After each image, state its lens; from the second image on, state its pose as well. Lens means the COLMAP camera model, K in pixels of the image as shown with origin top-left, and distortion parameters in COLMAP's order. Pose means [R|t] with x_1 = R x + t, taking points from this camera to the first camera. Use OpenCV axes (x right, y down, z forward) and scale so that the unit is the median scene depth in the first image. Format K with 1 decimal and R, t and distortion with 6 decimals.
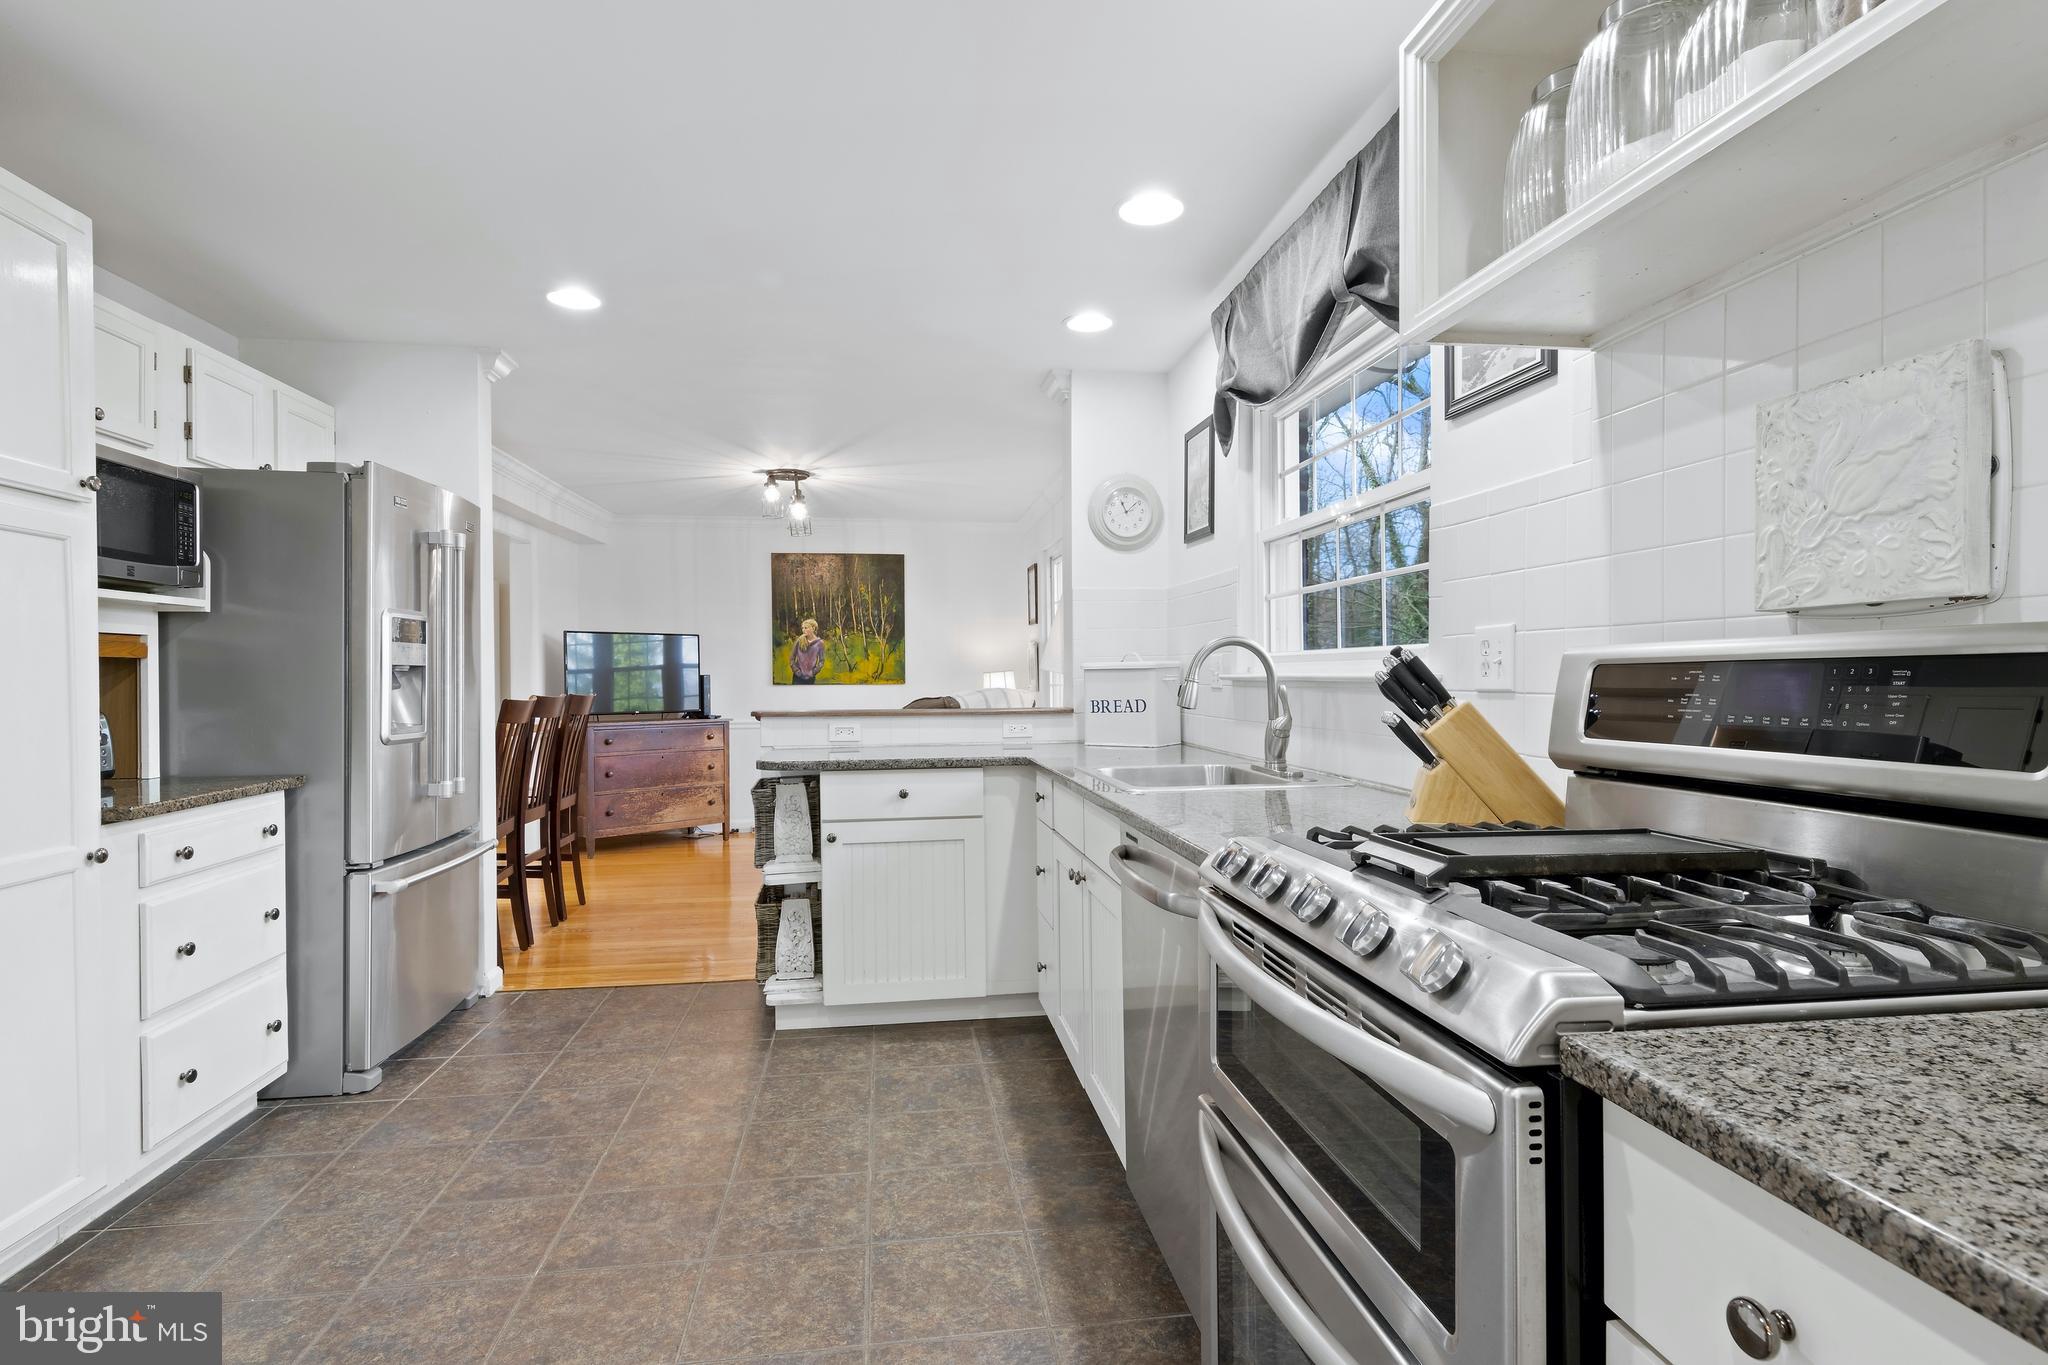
lens RADIAL K [[1065.0, 0, 1037.0], [0, 1065.0, 678.5], [0, 0, 1]] dist [0.015533, -0.007102]
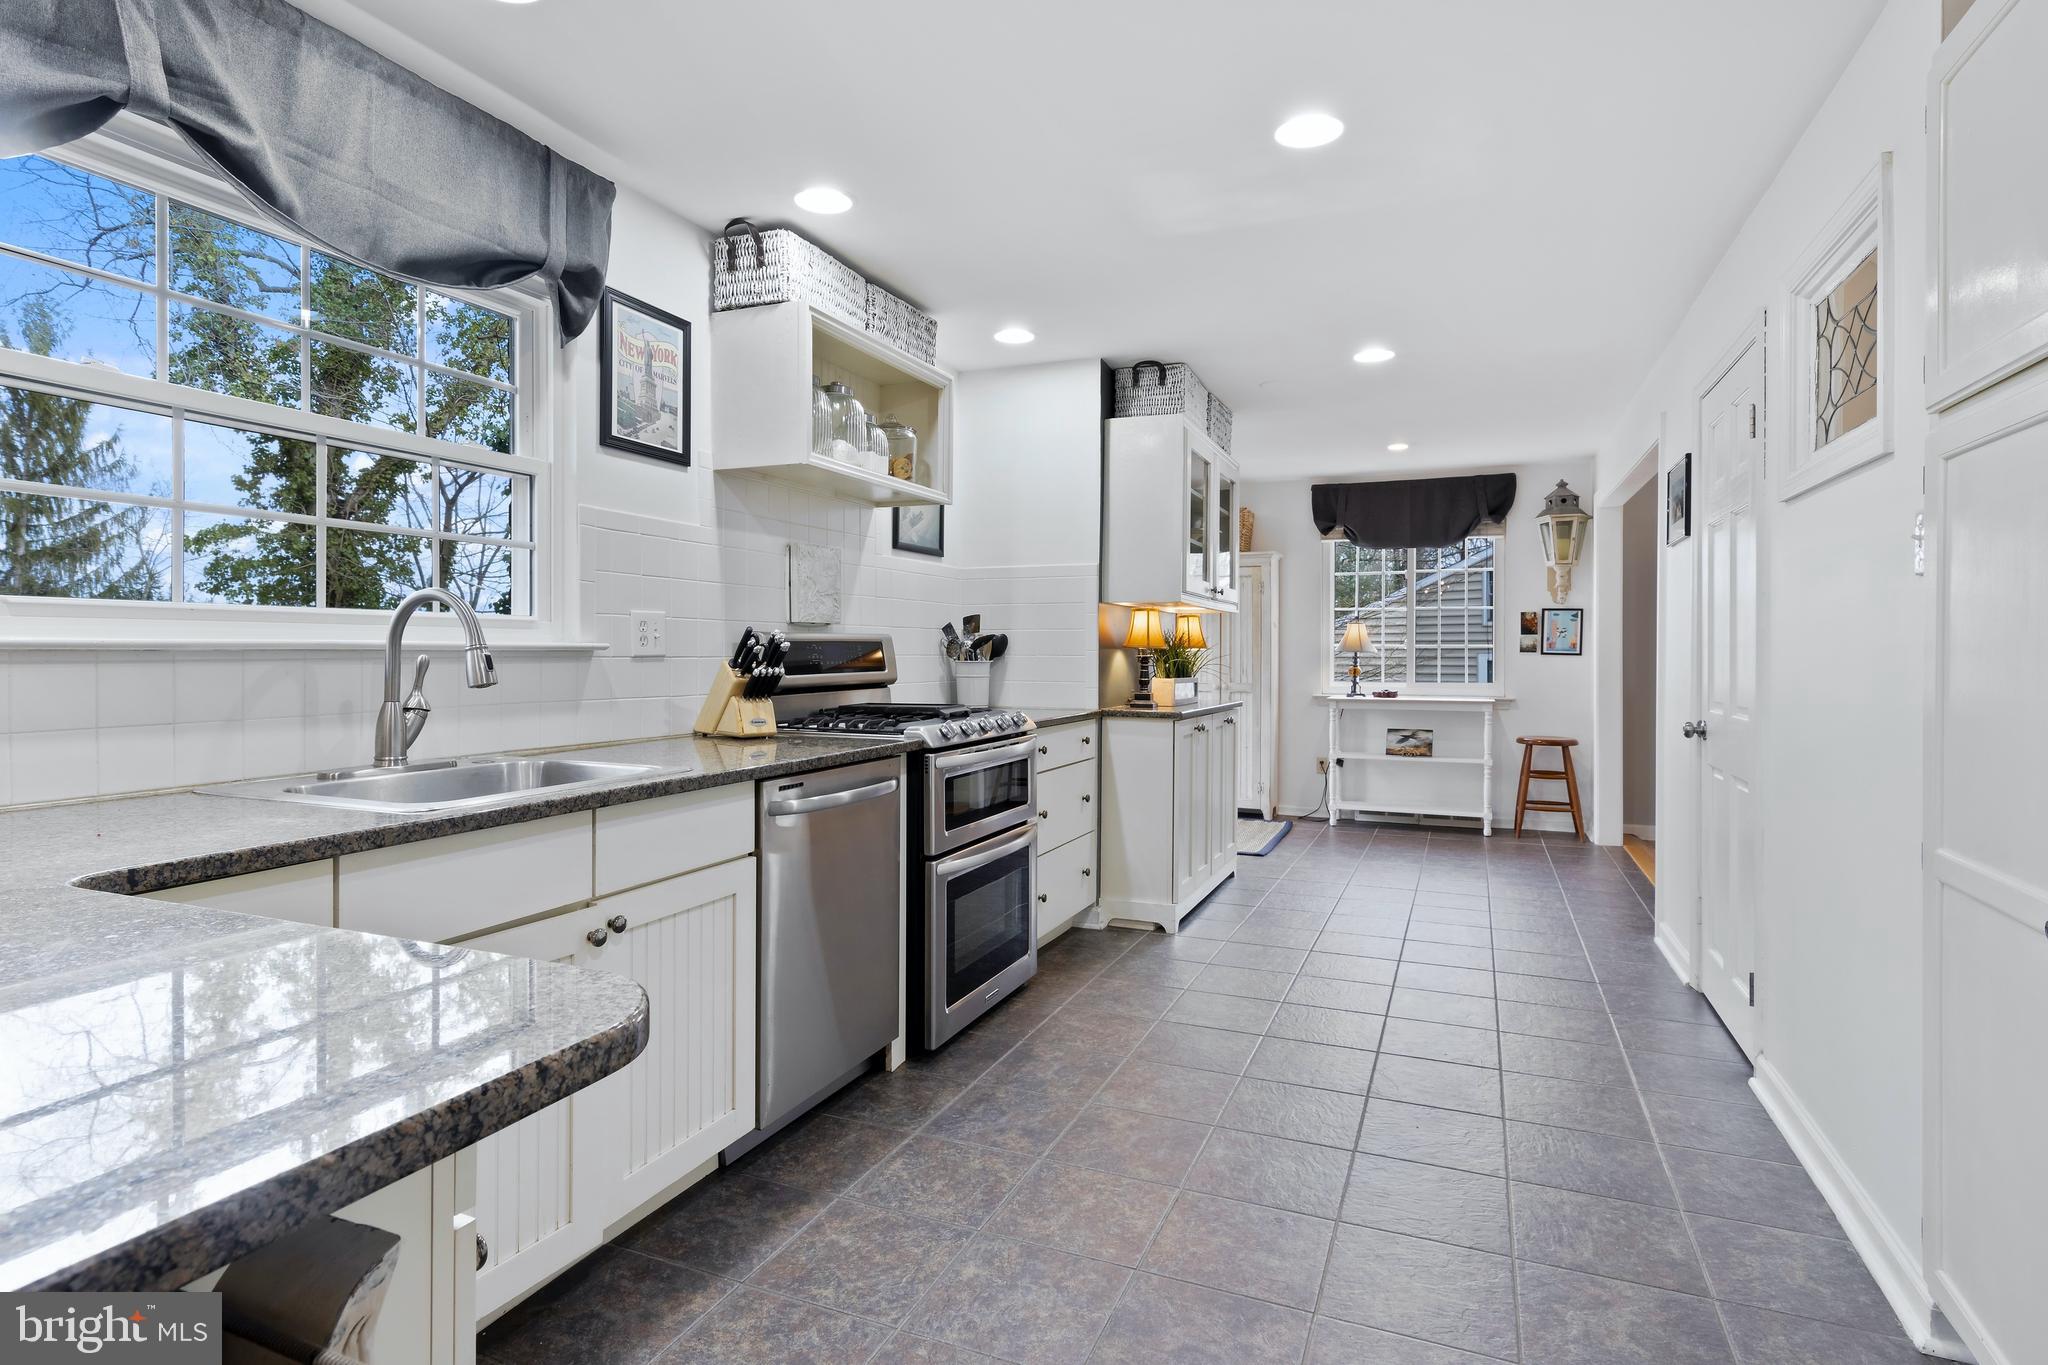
lens RADIAL K [[1065.0, 0, 1012.3], [0, 1065.0, 668.6], [0, 0, 1]] dist [0.015533, -0.007102]
pose [[-0.850649, 0.000625, 0.525734, -0.534522], [0.007008, 0.999924, 0.010150, 0.011752], [-0.525687, 0.012319, -0.850589, 1.397817]]
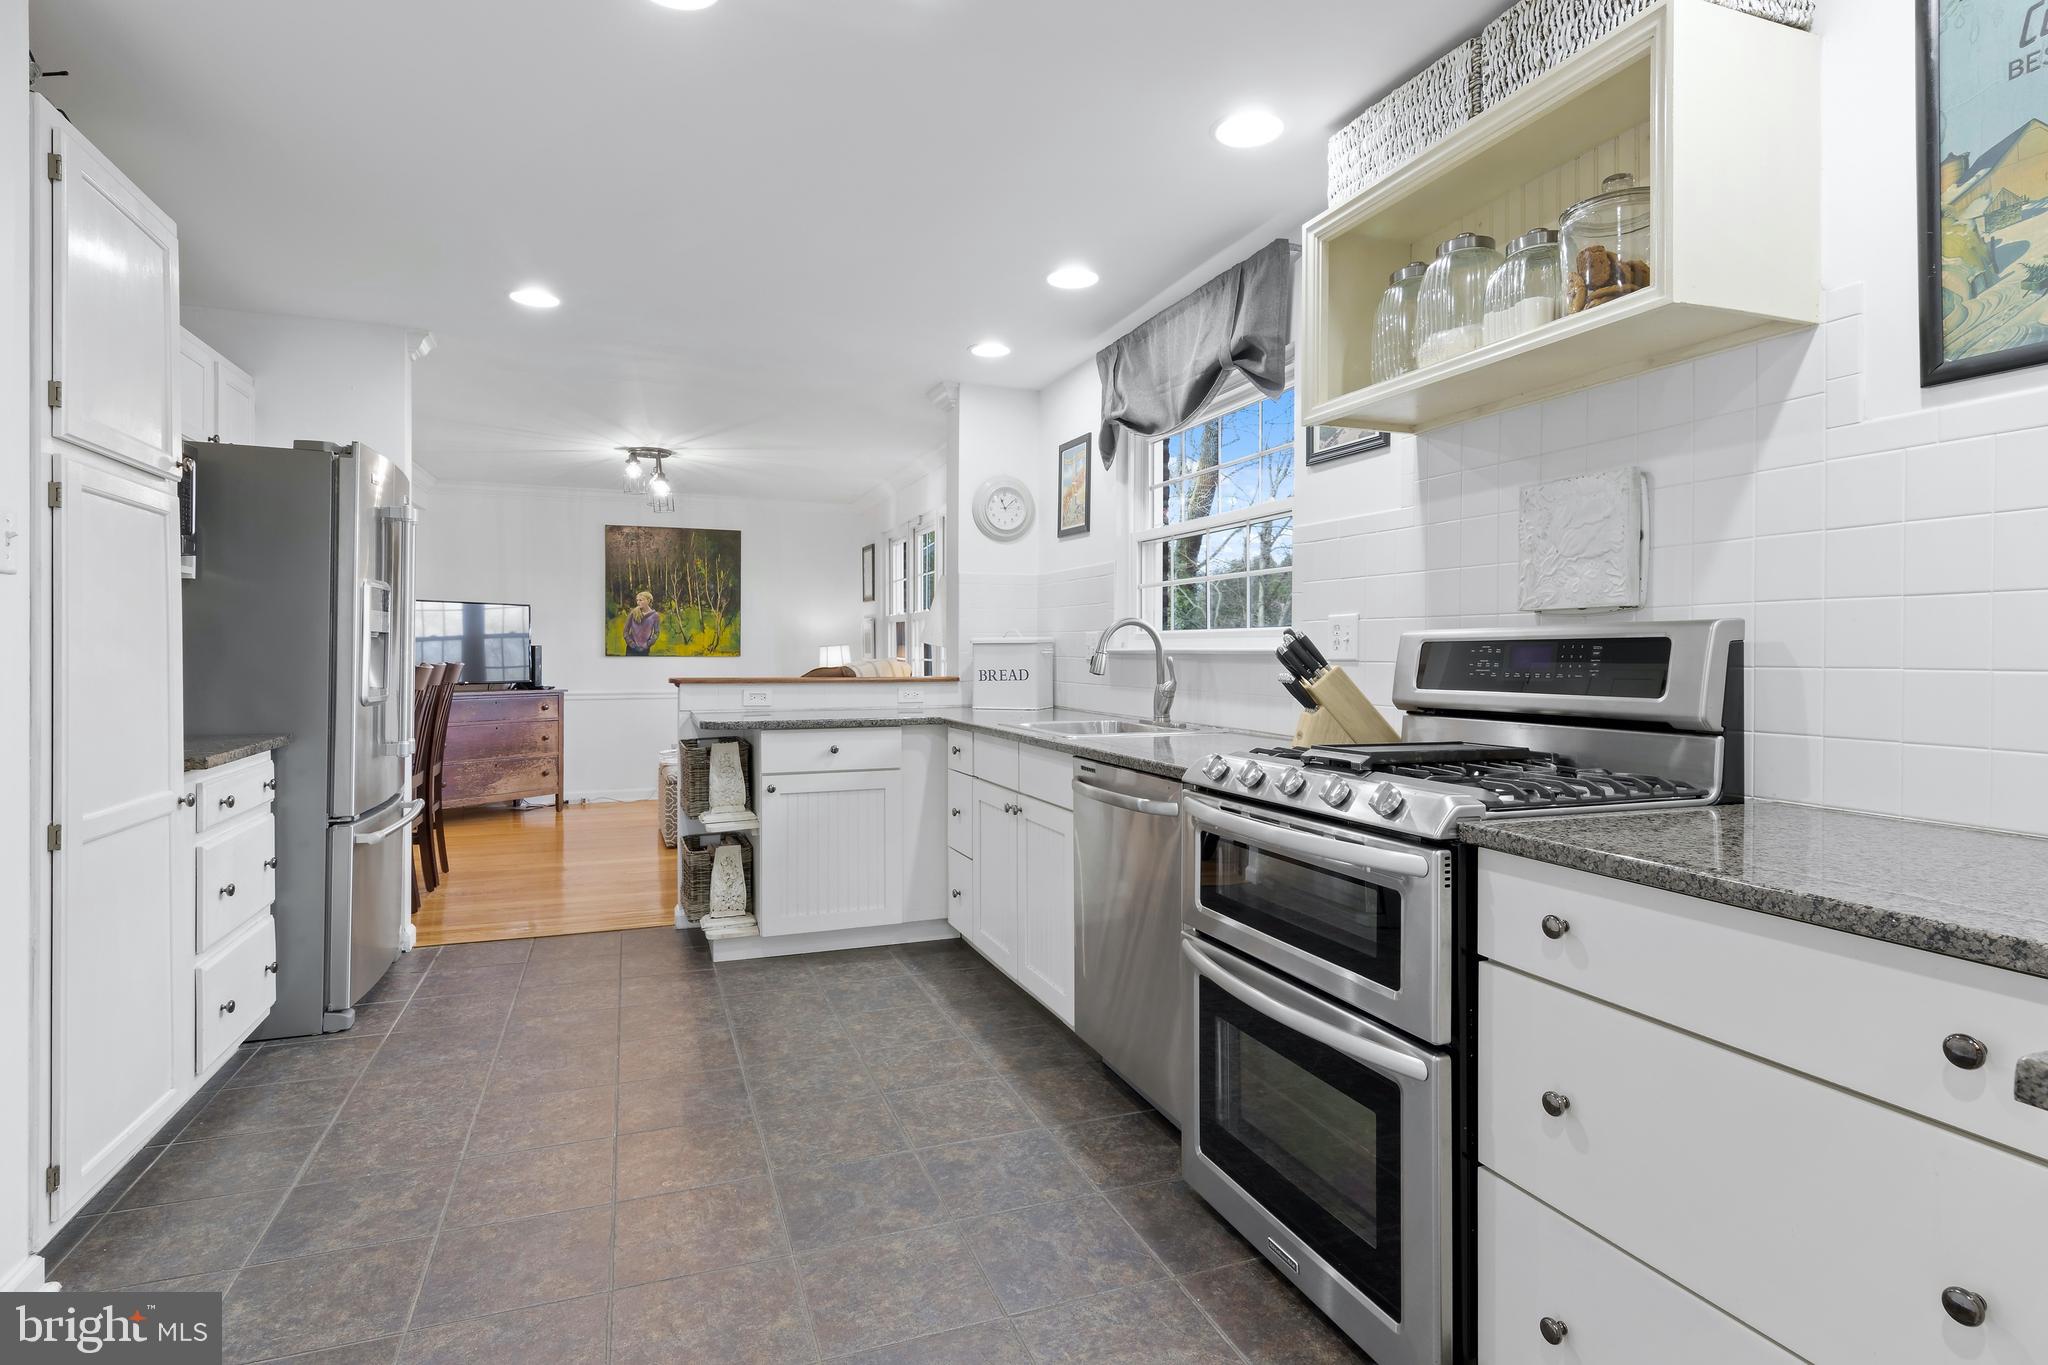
lens RADIAL K [[1065.0, 0, 1049.0], [0, 1065.0, 651.7], [0, 0, 1]] dist [0.015533, -0.007102]
pose [[0.974371, 0.009232, 0.224757, -0.197516], [-0.008528, 0.999955, -0.004102, 0.006419], [-0.224785, 0.002080, 0.974406, -0.216583]]
